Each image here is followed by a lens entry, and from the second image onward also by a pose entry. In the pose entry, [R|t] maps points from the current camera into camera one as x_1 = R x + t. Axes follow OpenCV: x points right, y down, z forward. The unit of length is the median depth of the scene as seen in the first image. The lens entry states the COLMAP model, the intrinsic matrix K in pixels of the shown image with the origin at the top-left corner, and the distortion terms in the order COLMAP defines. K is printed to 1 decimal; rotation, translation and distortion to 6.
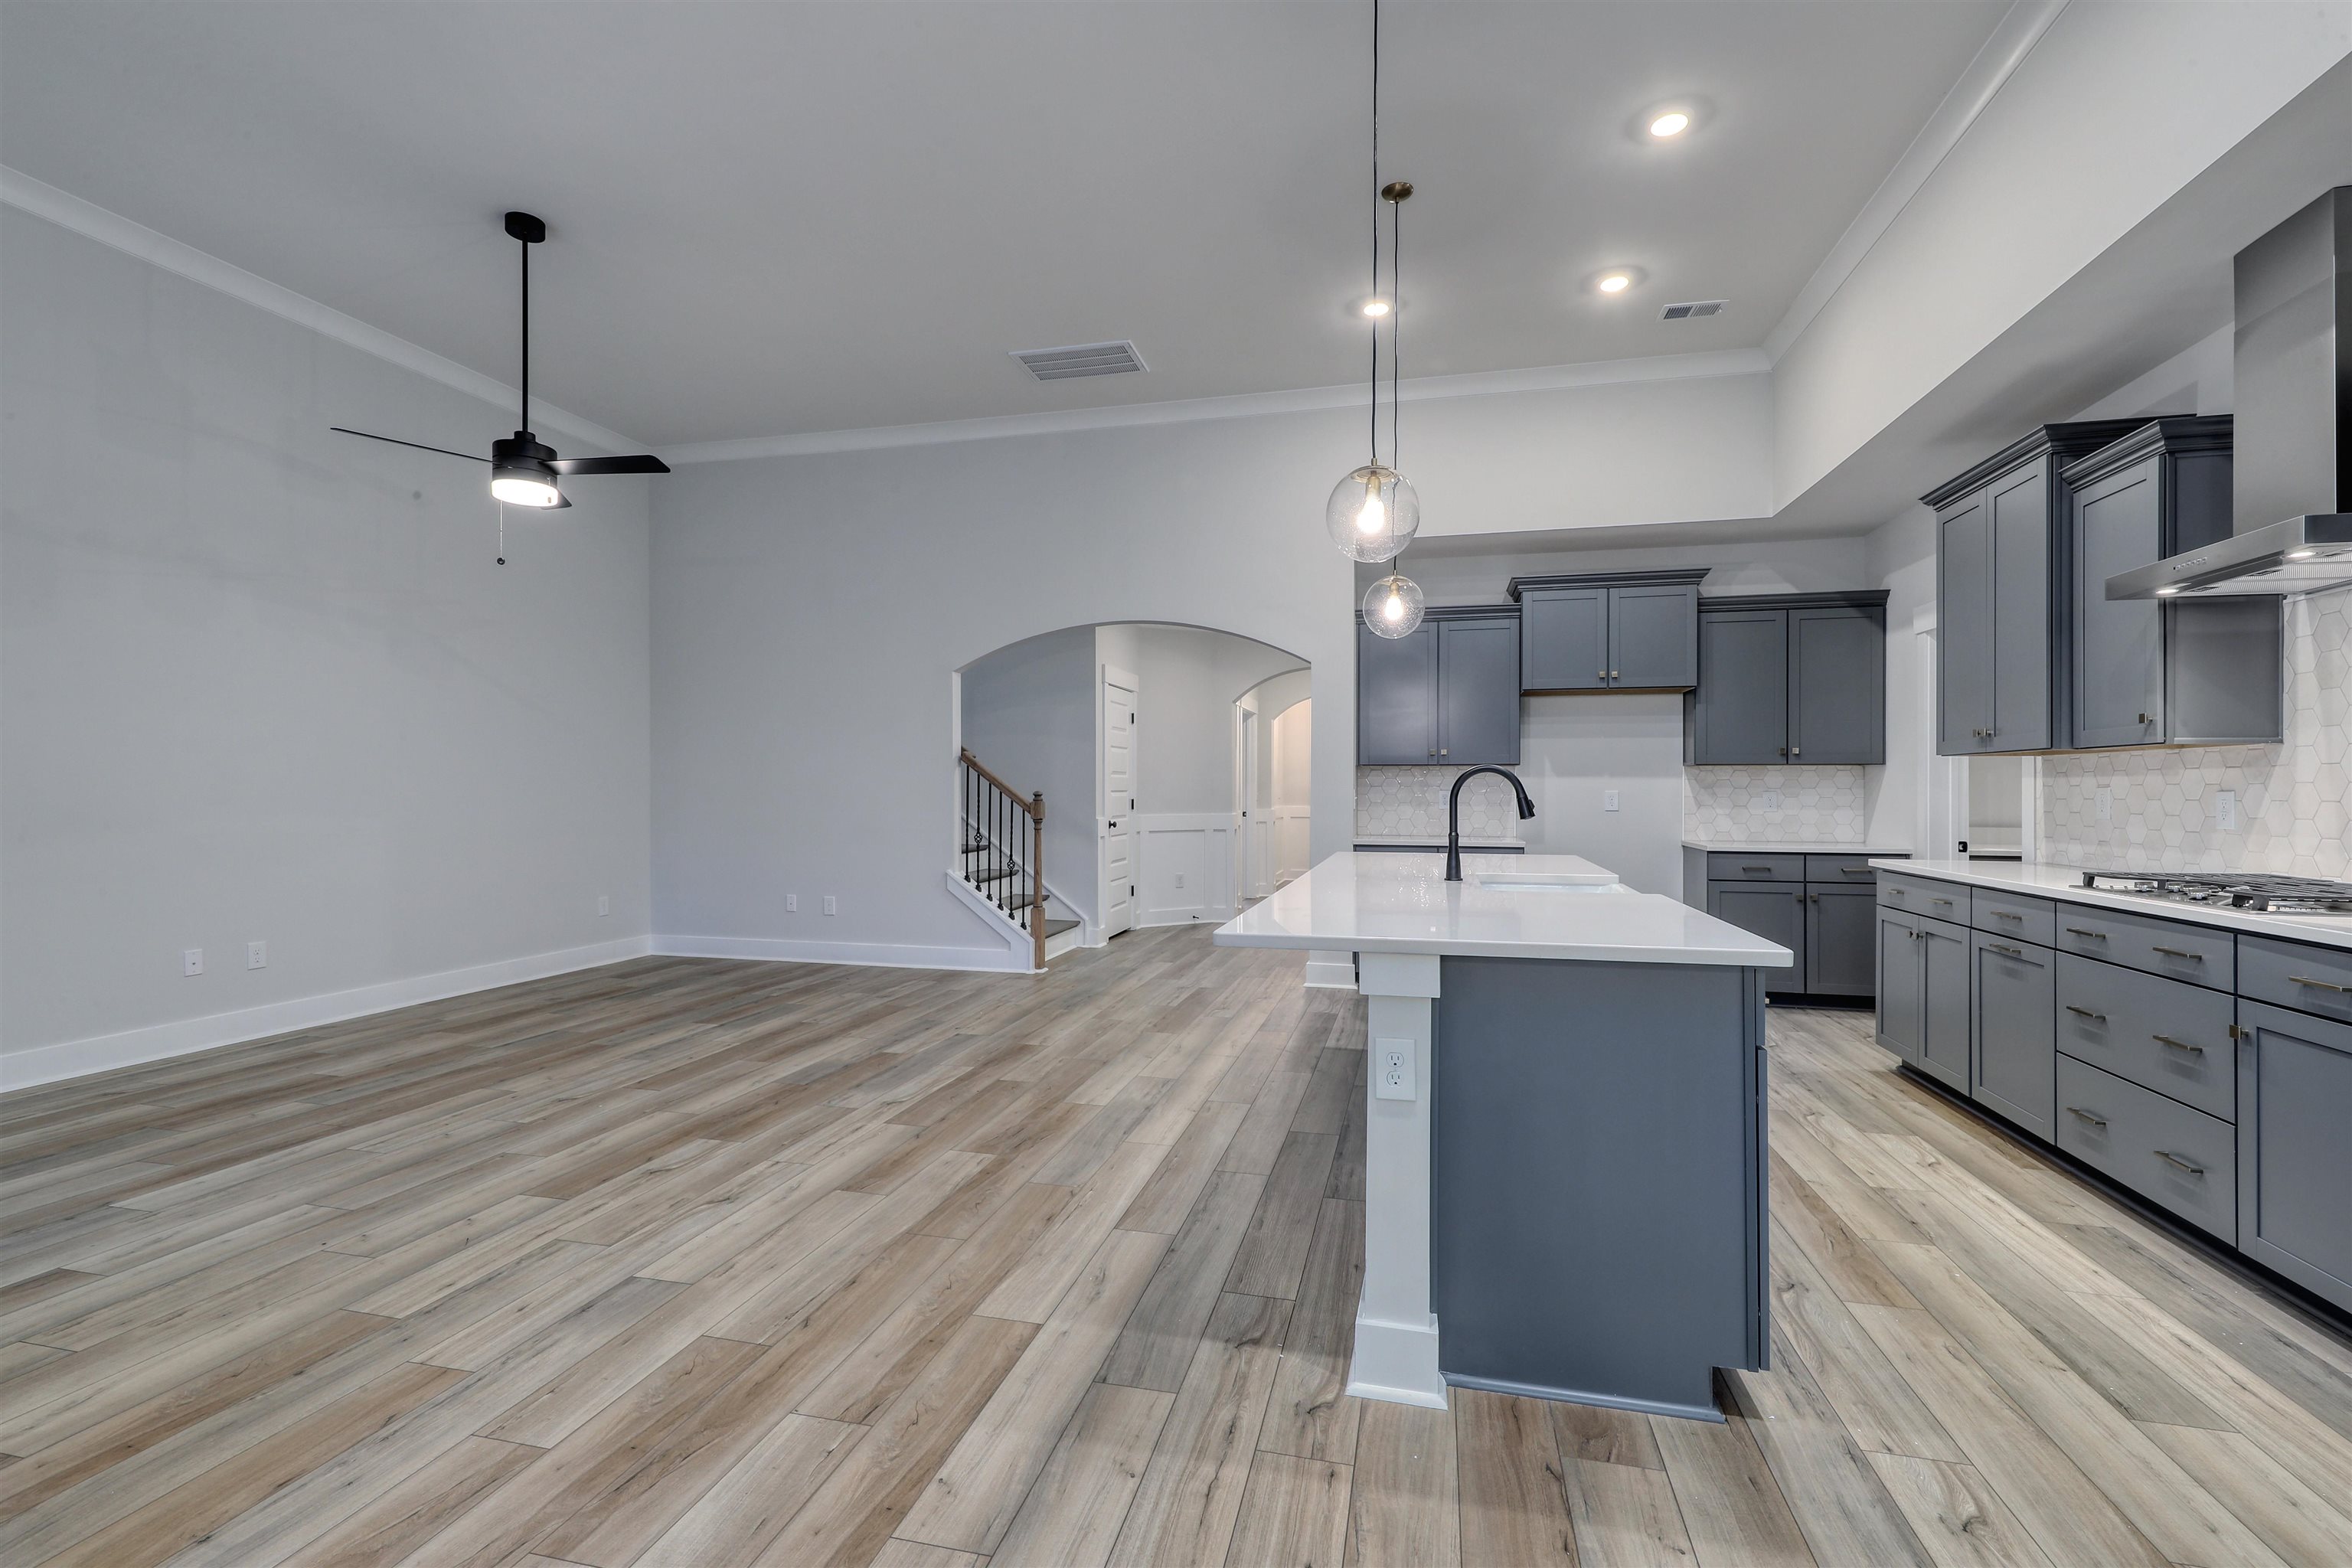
lens RADIAL K [[1041.5, 0, 1162.5], [0, 1041.5, 790.0], [0, 0, 1]] dist [0.002493, -0.001769]
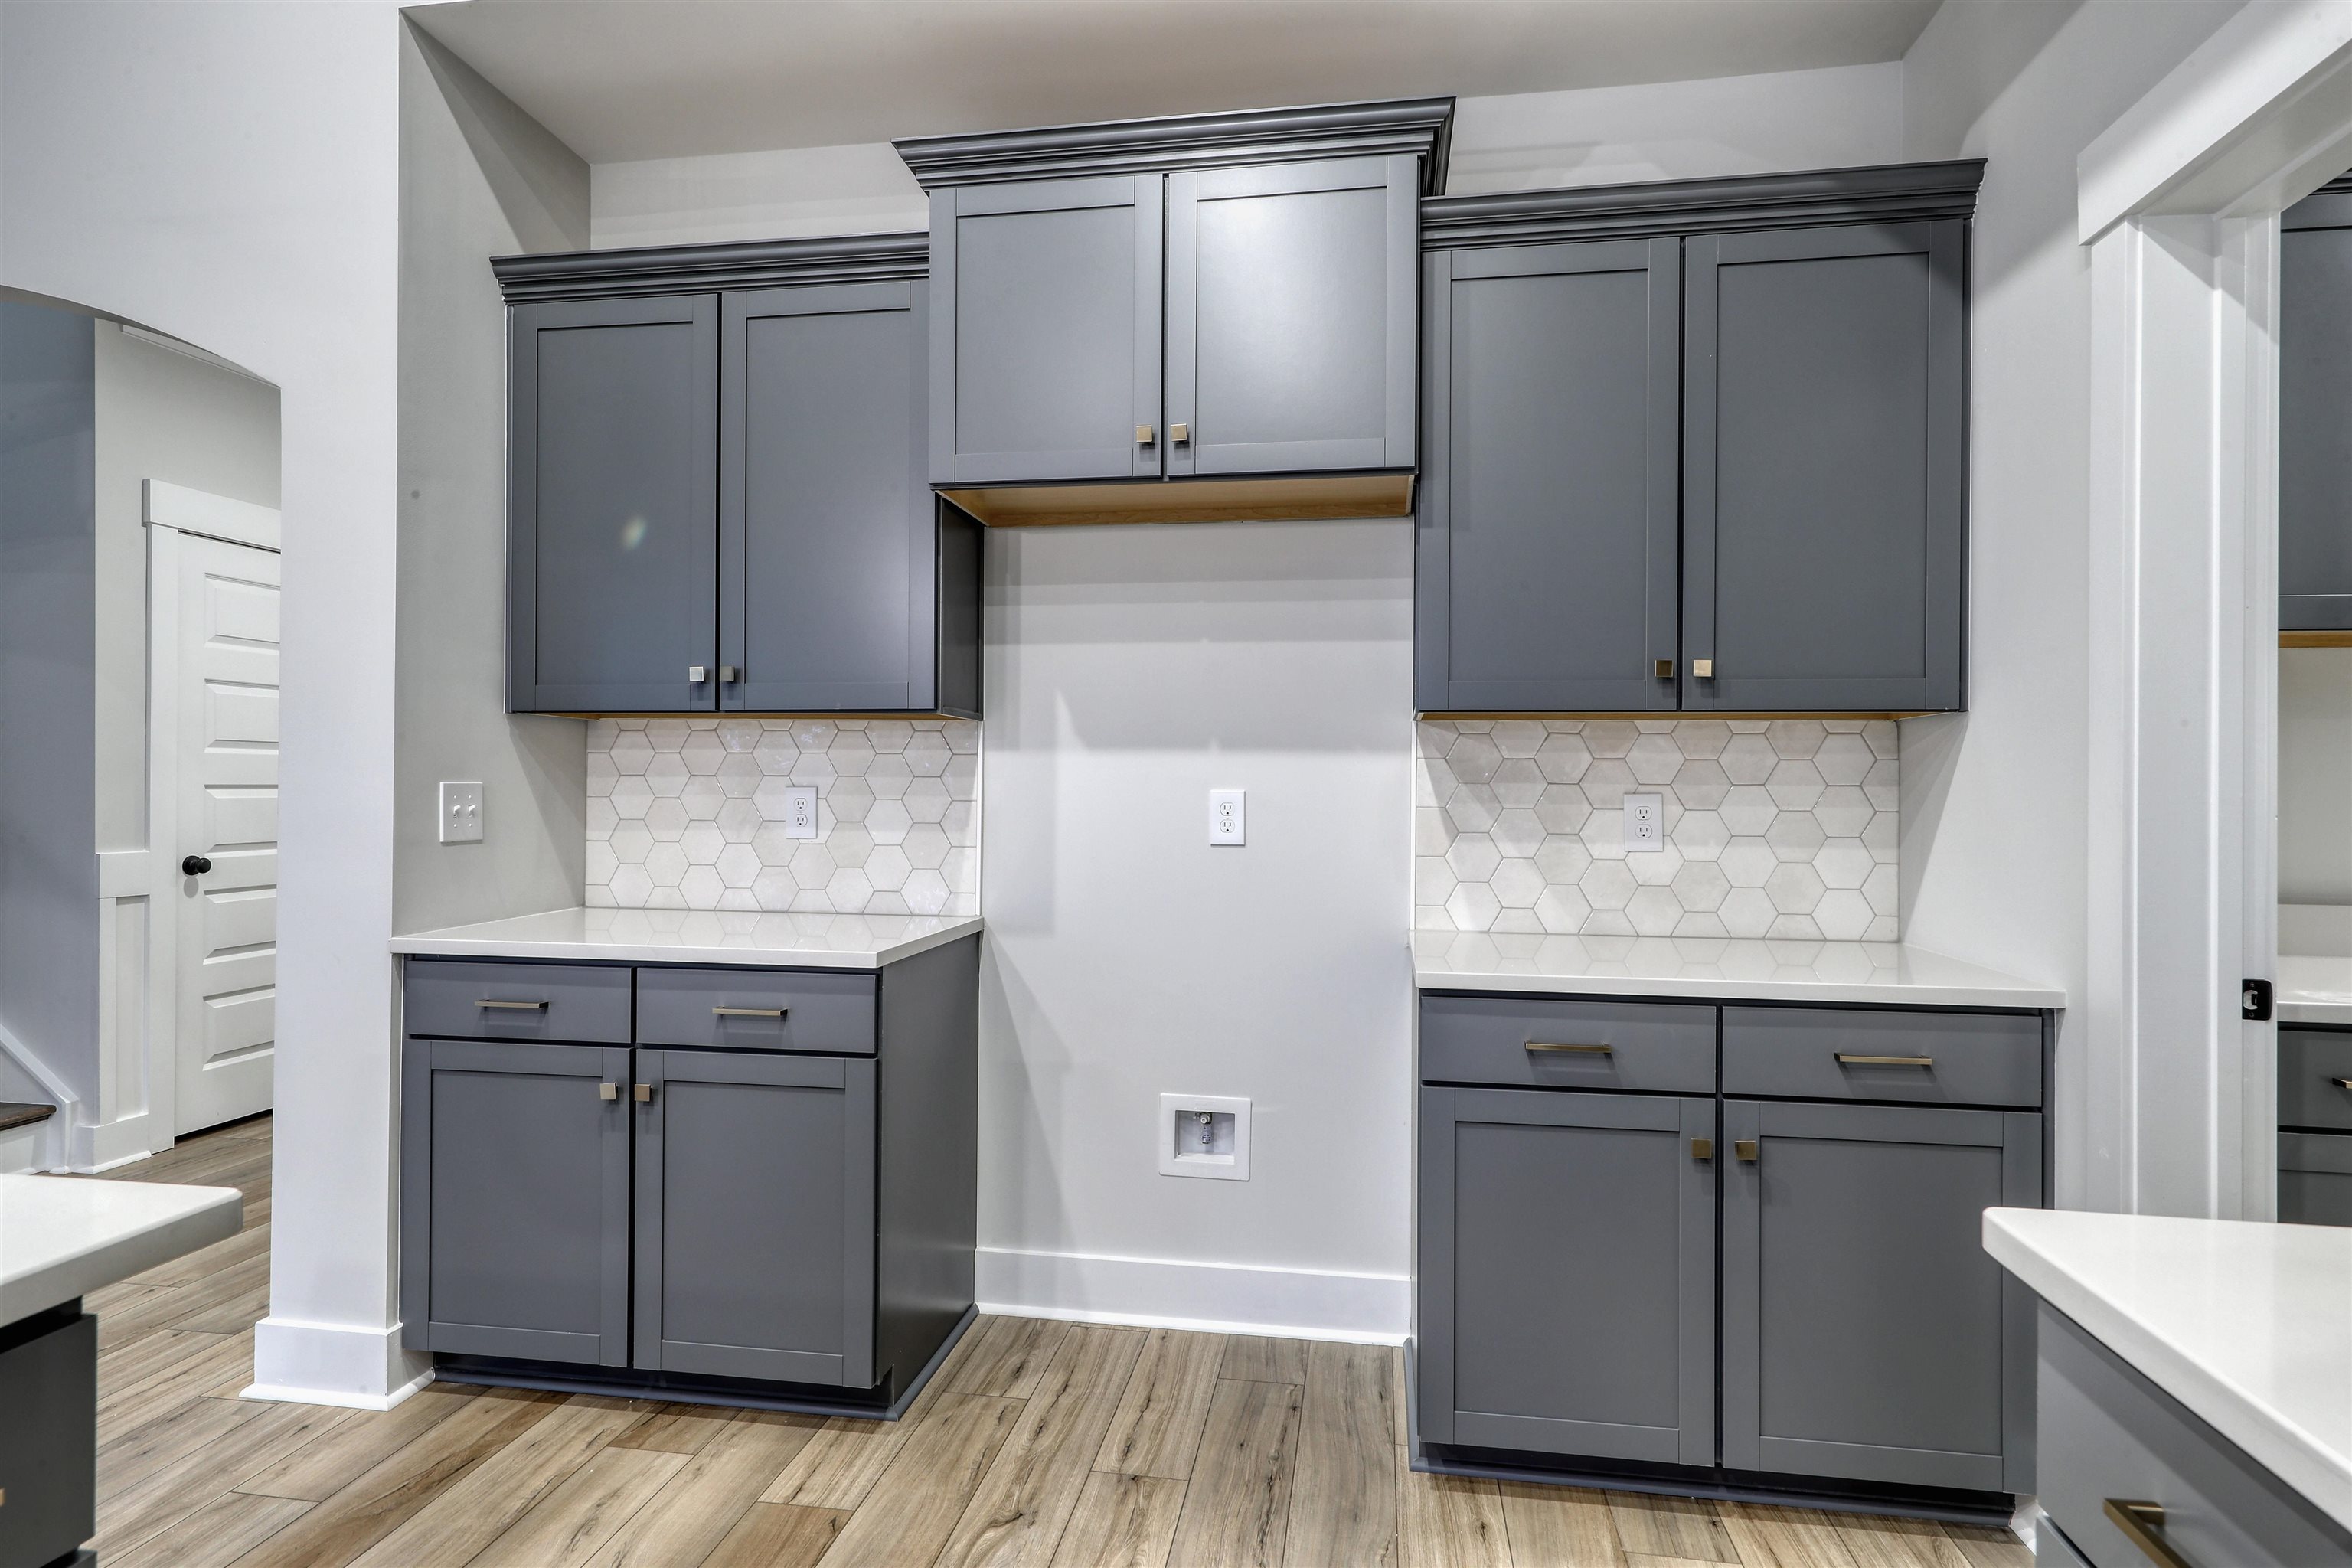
lens RADIAL K [[1253.3, 0, 1173.0], [0, 1253.3, 789.0], [0, 0, 1]] dist [0.002314, 0.002228]
pose [[0.996134, 0.005992, 0.087642, 0.612854], [-0.005736, 0.999979, -0.003171, 0.003241], [-0.087660, 0.002656, 0.996147, 0.936681]]
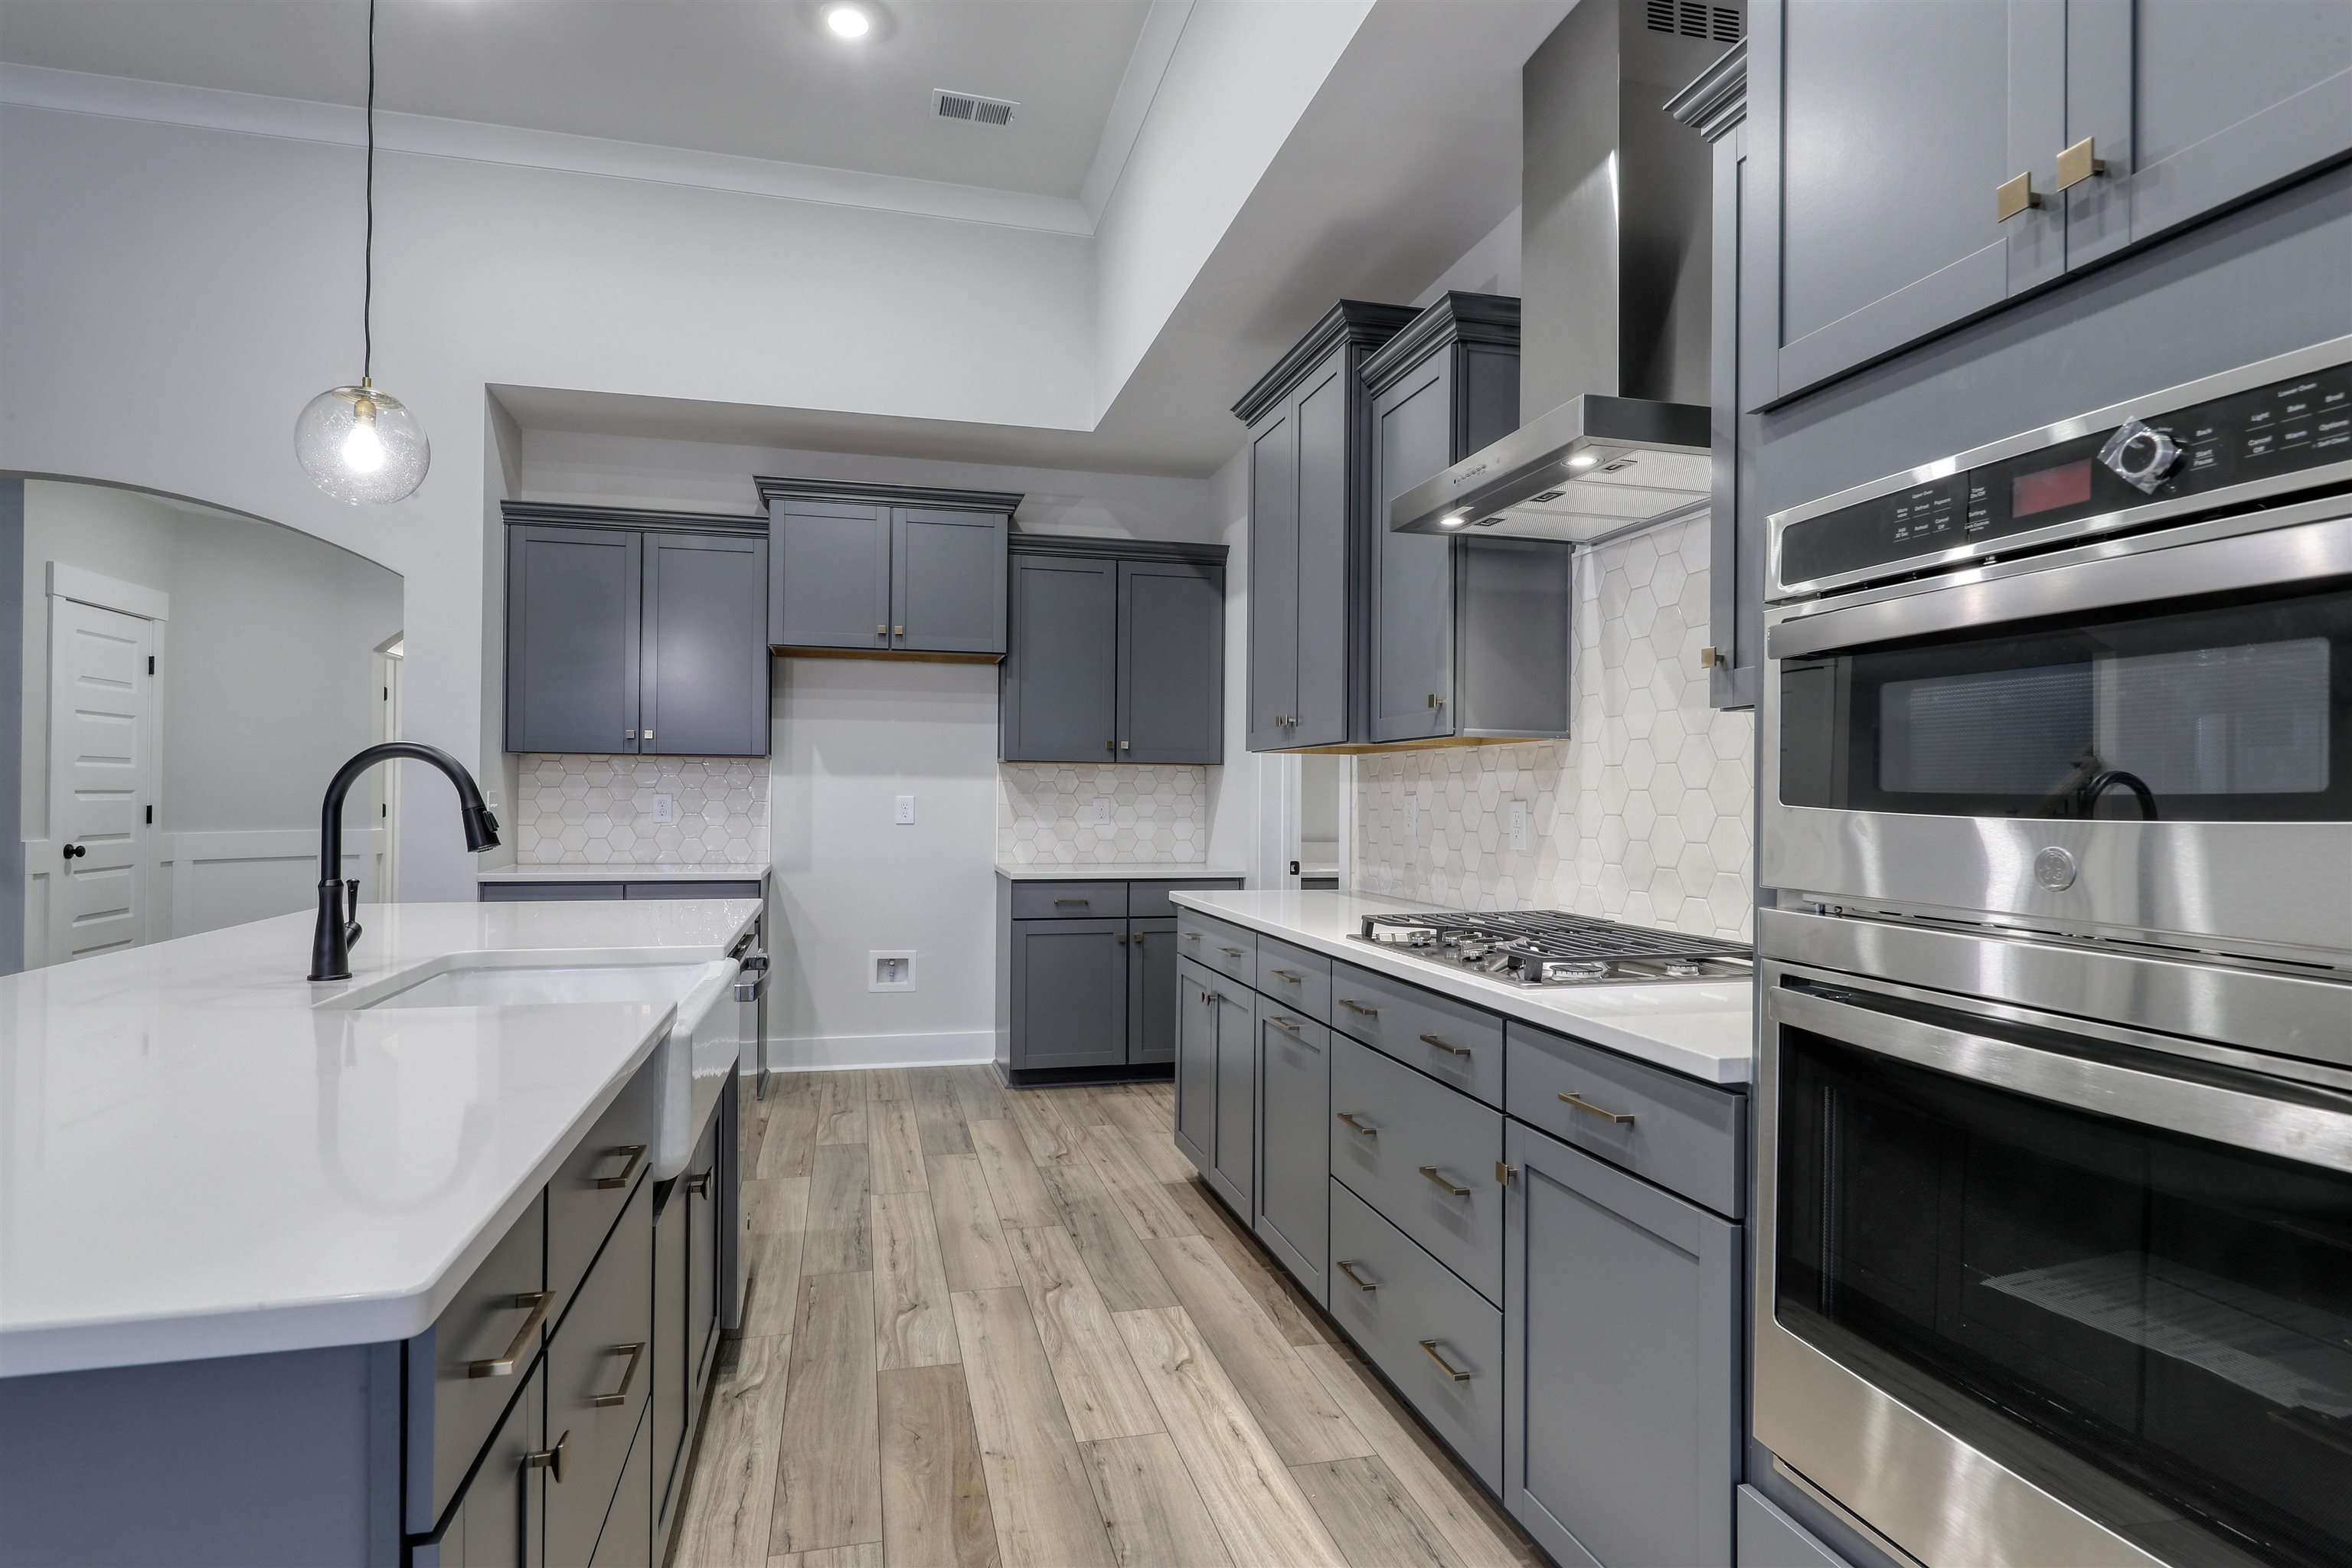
lens RADIAL K [[1253.3, 0, 1175.7], [0, 1253.3, 790.6], [0, 0, 1]] dist [0.002314, 0.002228]
pose [[0.878479, 0.008029, 0.477713, 0.301123], [-0.006684, 0.999967, -0.004514, -0.000440], [-0.477734, 0.000772, 0.878504, 0.259852]]
